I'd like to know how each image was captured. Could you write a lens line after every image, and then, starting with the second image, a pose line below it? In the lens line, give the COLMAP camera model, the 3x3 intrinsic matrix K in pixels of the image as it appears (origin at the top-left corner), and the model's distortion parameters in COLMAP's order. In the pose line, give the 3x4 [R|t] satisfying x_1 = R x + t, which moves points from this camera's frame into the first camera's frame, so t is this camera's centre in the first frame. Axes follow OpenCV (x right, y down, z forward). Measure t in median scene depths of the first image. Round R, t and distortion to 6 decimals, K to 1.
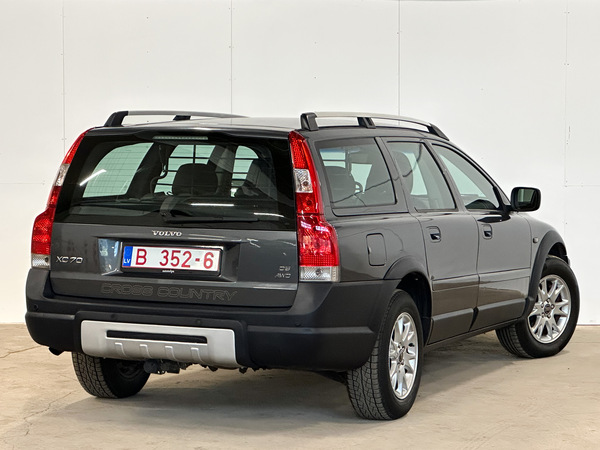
lens RADIAL K [[1949.1, 0, 300.0], [0, 1949.1, 225.0], [0, 0, 1]] dist [-0.549199, -0.549443]
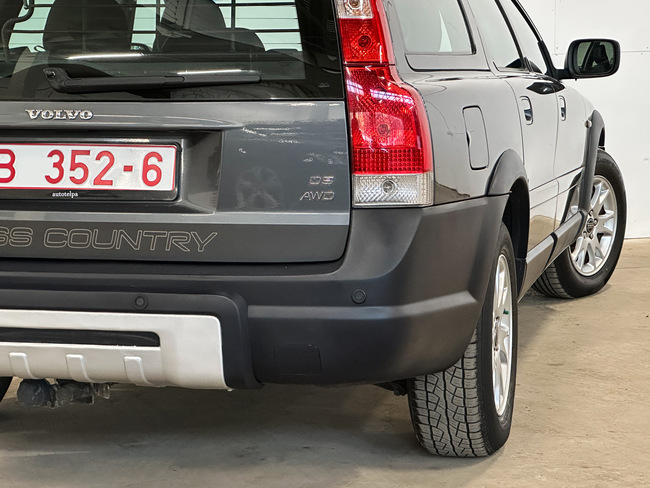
lens RADIAL K [[1614.2, 0, 325.0], [0, 1614.2, 244.0], [0, 0, 1]] dist [-0.105626, 4.098310]
pose [[0.988517, -0.038564, 0.146109, -0.062541], [0.028562, 0.997141, 0.069951, 0.009954], [-0.148389, -0.064975, 0.986792, 0.594520]]
